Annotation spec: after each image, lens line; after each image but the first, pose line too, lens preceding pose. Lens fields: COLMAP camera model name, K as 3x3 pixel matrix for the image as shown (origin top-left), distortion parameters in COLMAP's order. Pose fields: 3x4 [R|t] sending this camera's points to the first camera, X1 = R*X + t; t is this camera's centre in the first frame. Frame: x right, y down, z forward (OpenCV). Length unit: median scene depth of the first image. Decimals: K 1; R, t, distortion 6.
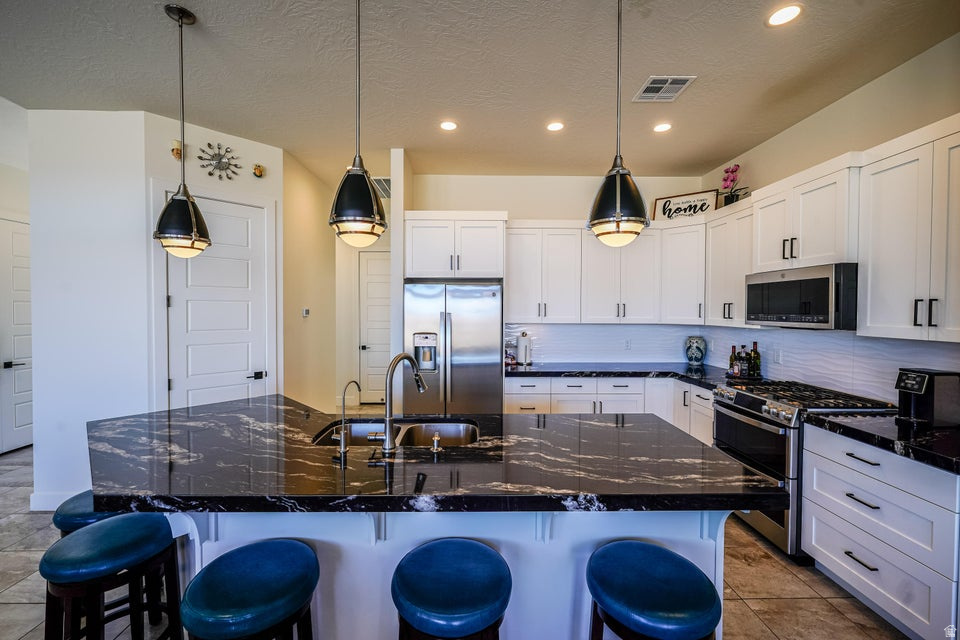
lens RADIAL K [[391.5, 0, 480.0], [0, 391.5, 320.0], [0, 0, 1]] dist [-0.001815, -0.000174]
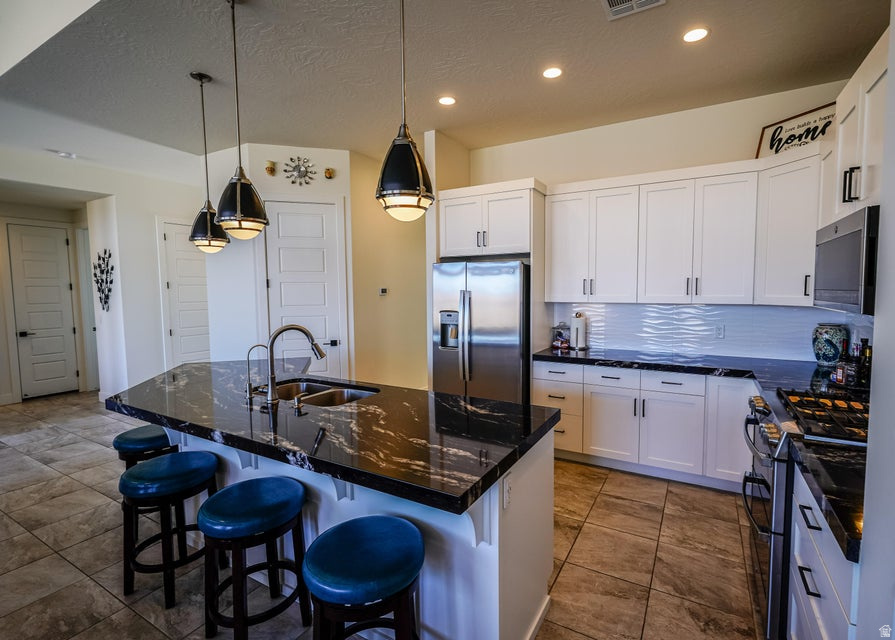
lens RADIAL K [[423.4, 0, 476.8], [0, 423.4, 320.1], [0, 0, 1]] dist [0.001725, 0.000145]
pose [[0.866402, 0.028788, -0.498517, 0.475143], [-0.004010, 0.998706, 0.050702, 0.001000], [0.499332, -0.041929, 0.865396, 0.080344]]
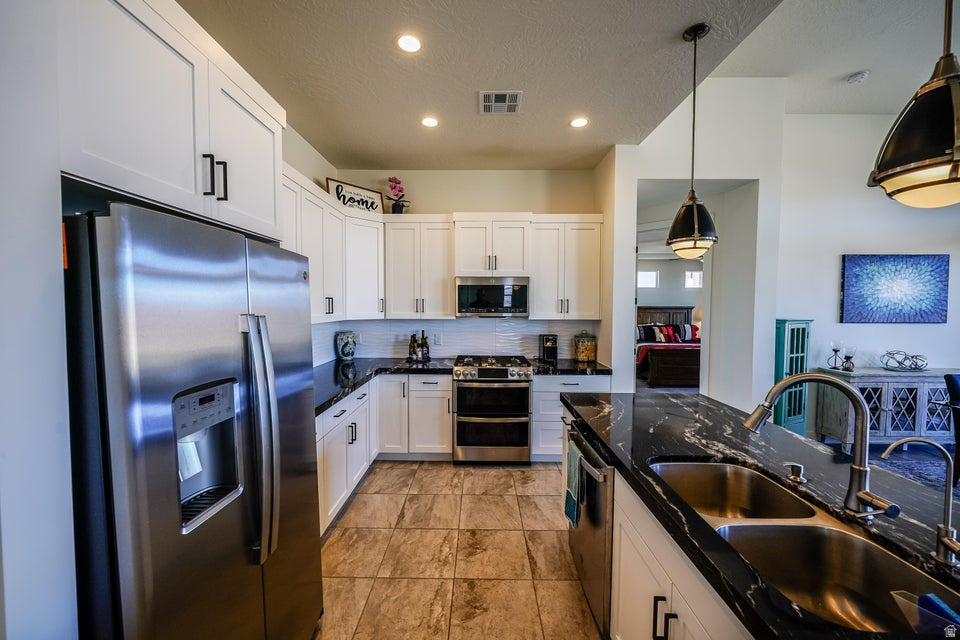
lens RADIAL K [[350.3, 0, 480.0], [0, 350.3, 320.0], [0, 0, 1]] dist [-0.002904, -0.000219]
pose [[0.029455, -0.046230, 0.998496, -0.401526], [0.025863, 0.998631, 0.045474, -0.023485], [-0.999231, 0.024485, 0.030611, 0.778483]]
